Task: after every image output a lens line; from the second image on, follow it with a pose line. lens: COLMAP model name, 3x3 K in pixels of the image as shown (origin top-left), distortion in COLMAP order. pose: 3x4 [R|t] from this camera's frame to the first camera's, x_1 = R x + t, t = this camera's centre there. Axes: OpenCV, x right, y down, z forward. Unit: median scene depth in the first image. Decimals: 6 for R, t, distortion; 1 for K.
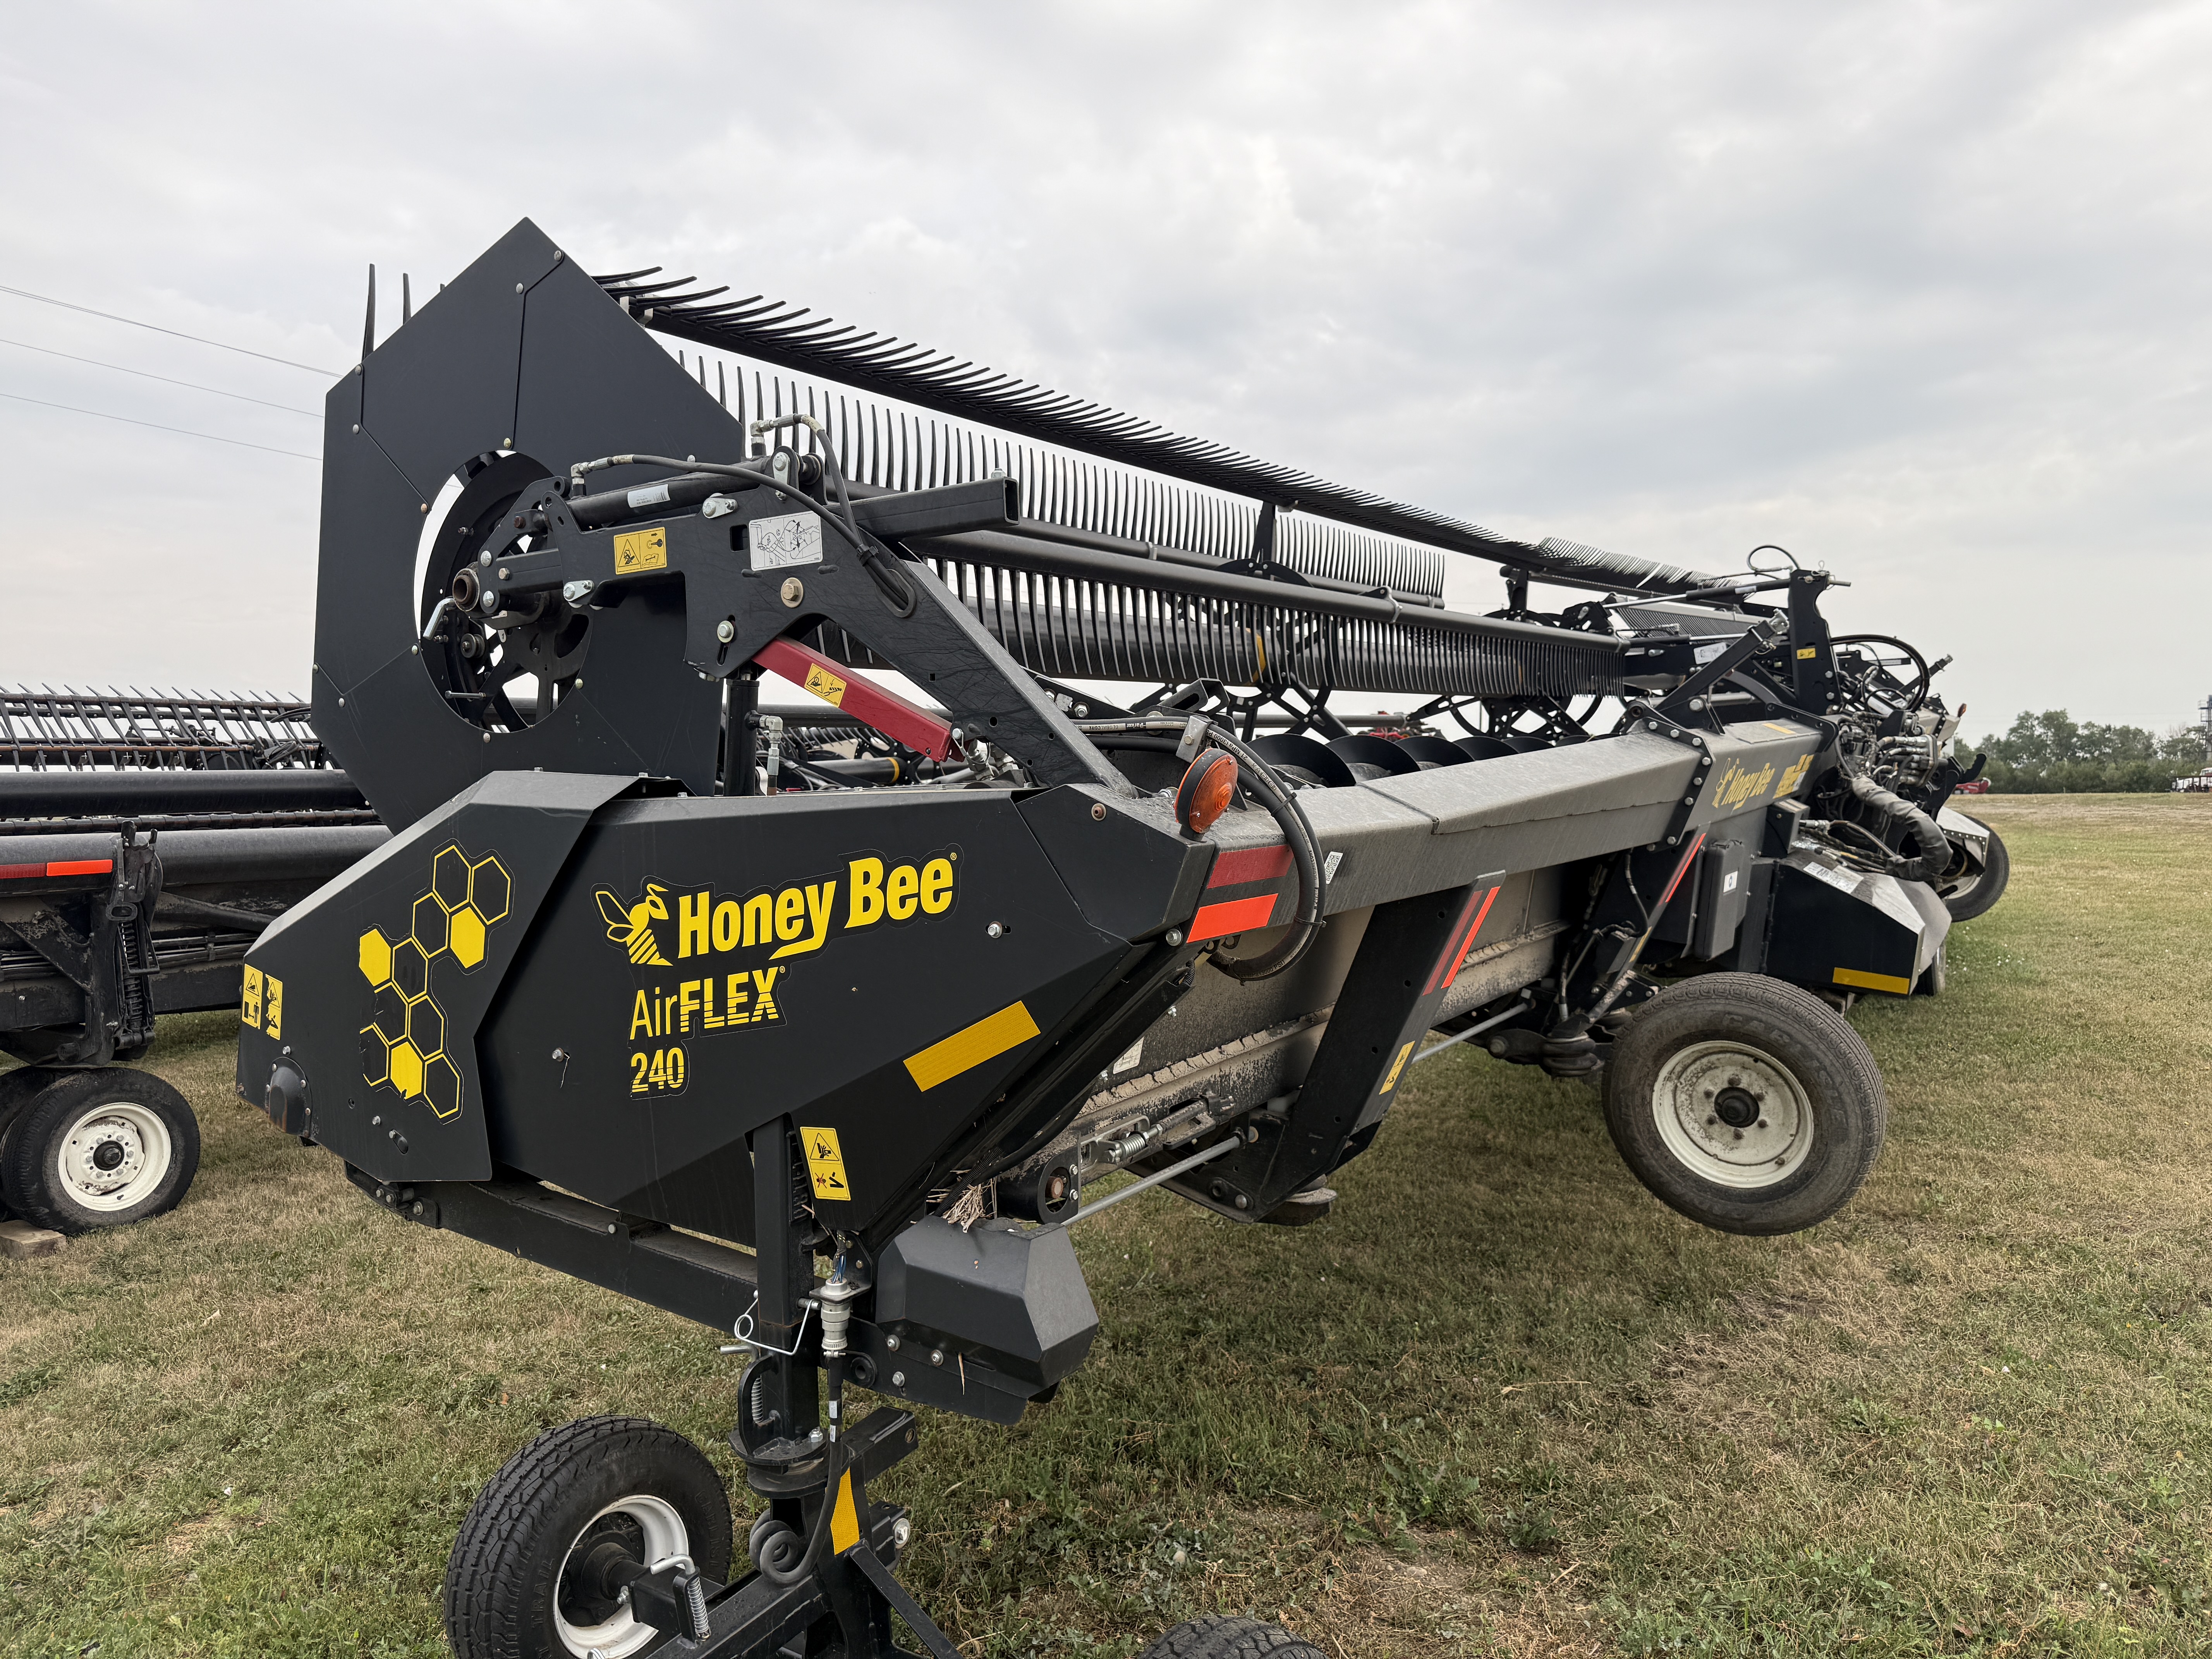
lens RADIAL K [[1578.2, 0, 1129.9], [0, 1578.2, 821.9], [0, 0, 1]] dist [0.049497, -0.062343]
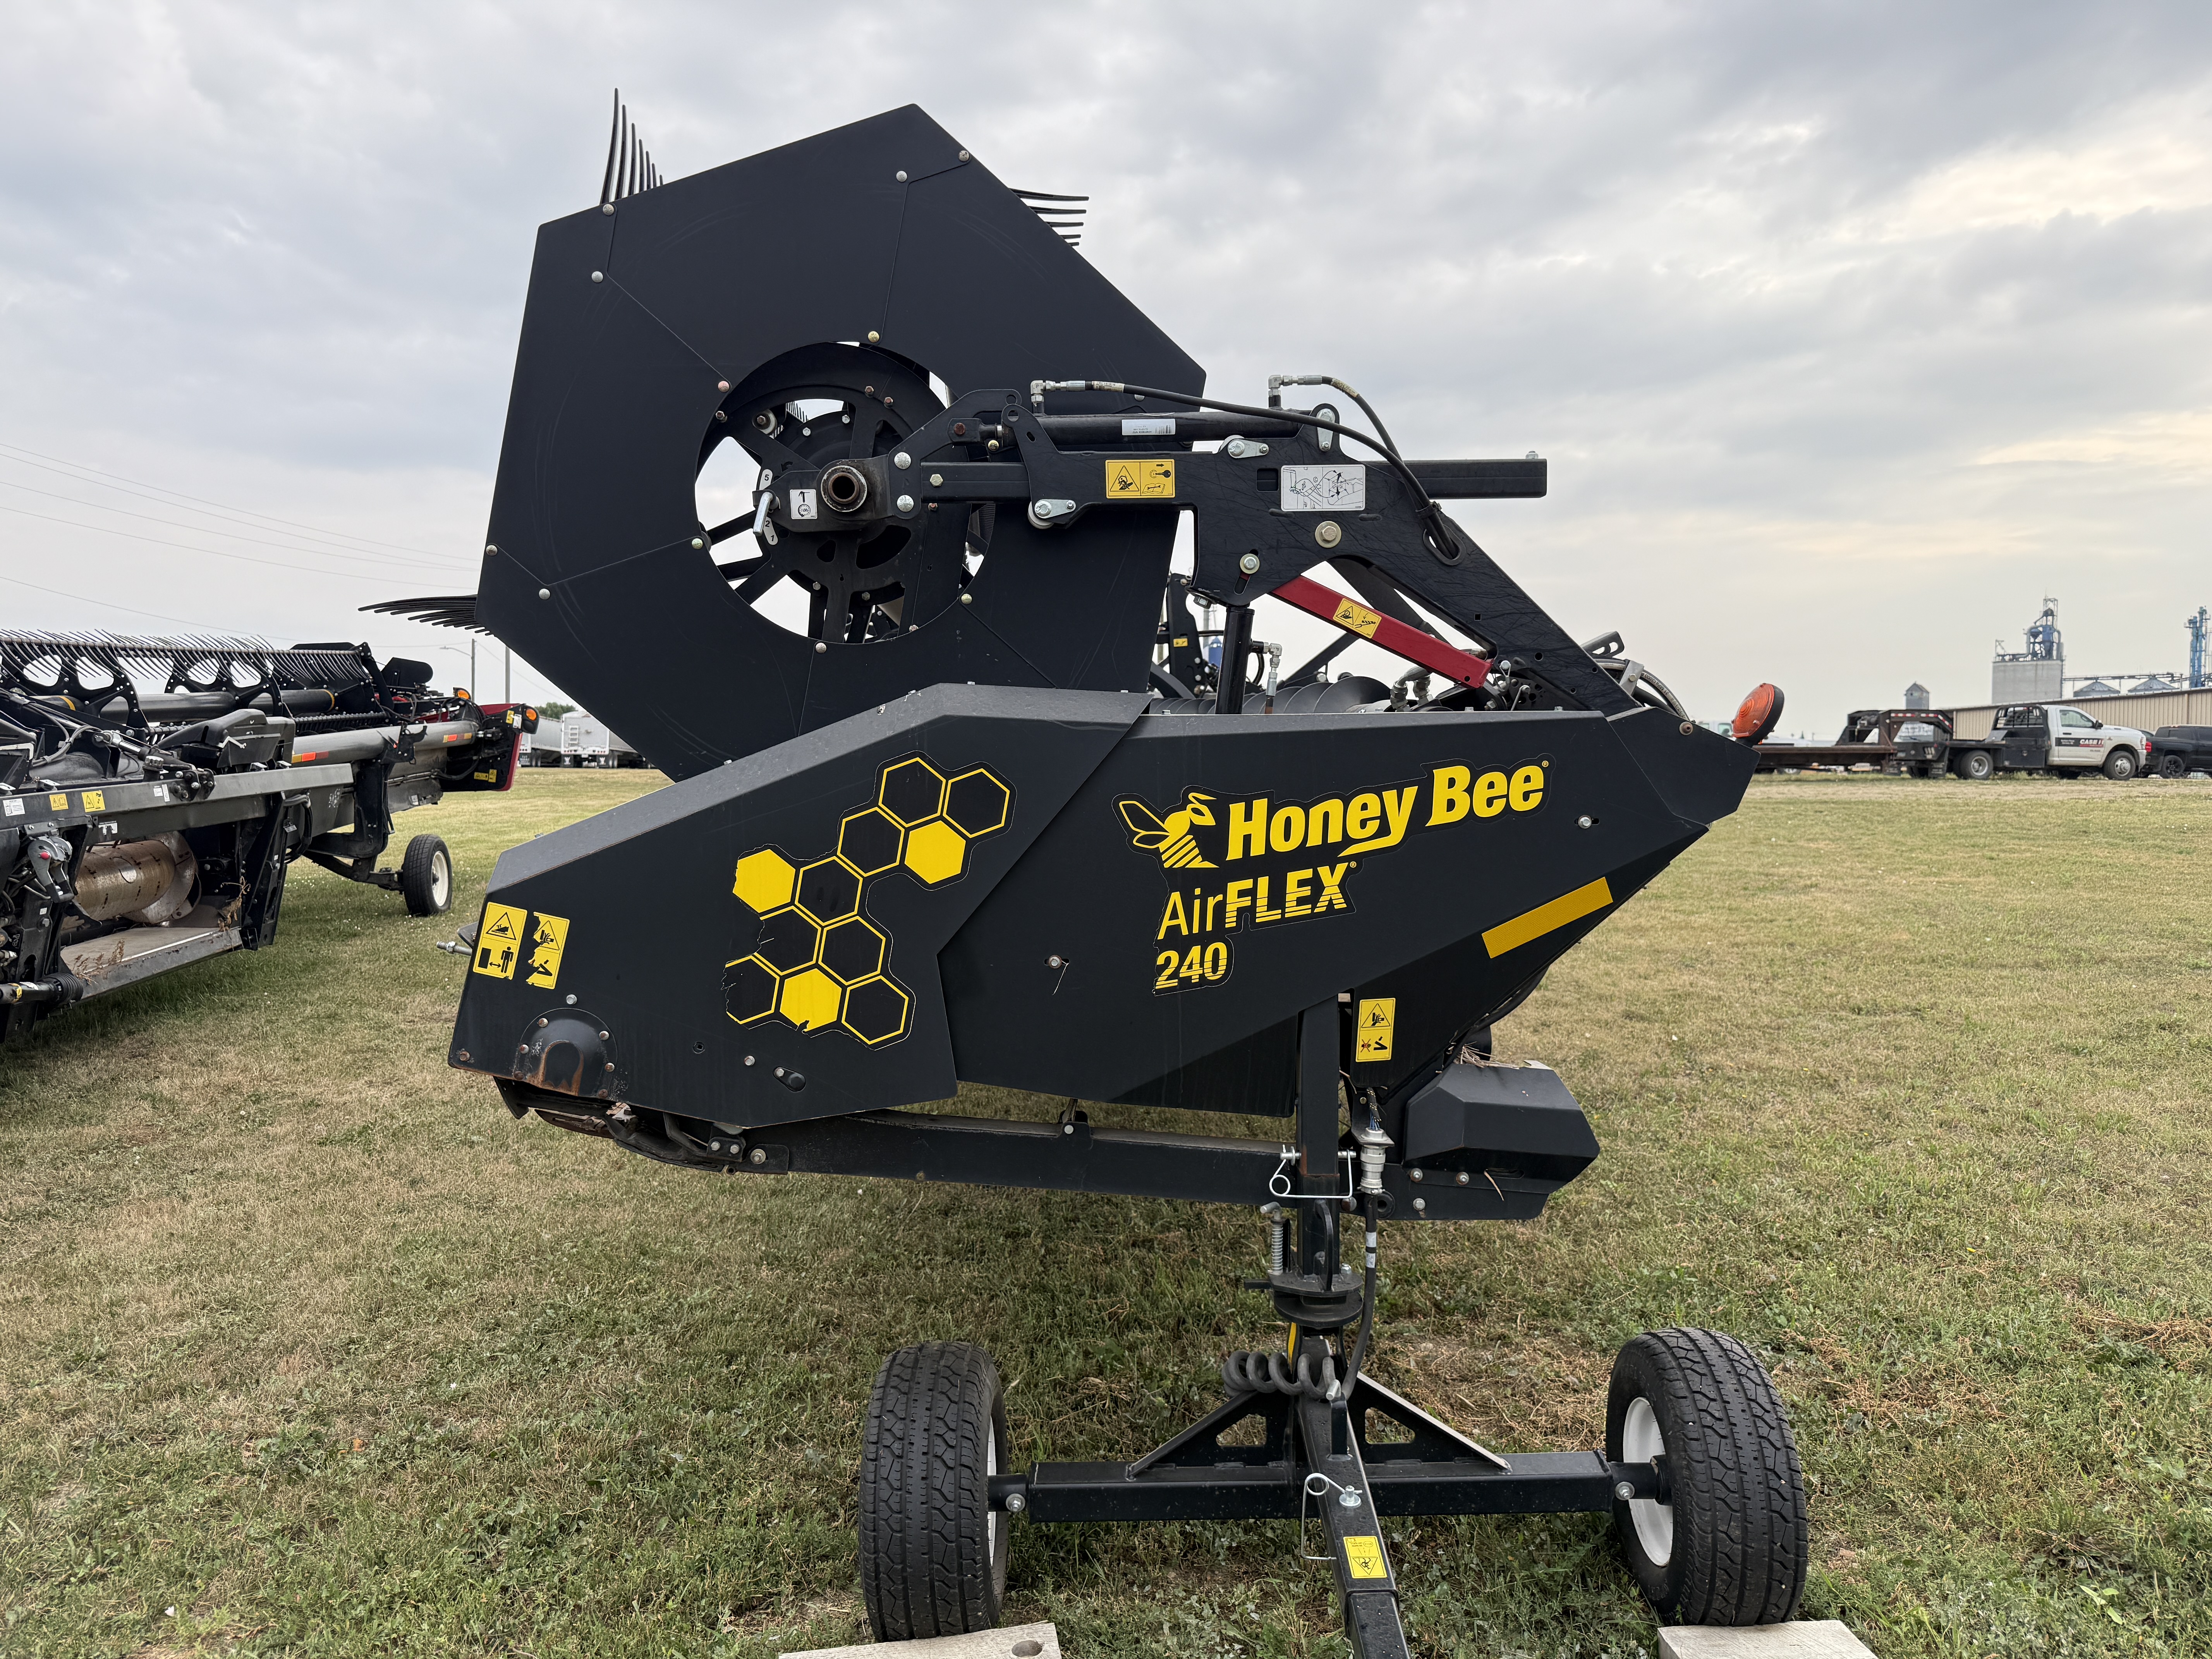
lens RADIAL K [[1578.2, 0, 1110.6], [0, 1578.2, 821.6], [0, 0, 1]] dist [0.049497, -0.062343]
pose [[0.808088, -0.009982, 0.588977, -0.989516], [-0.001281, 0.999824, 0.018703, 0.039056], [-0.589061, -0.015869, 0.807933, 0.169007]]
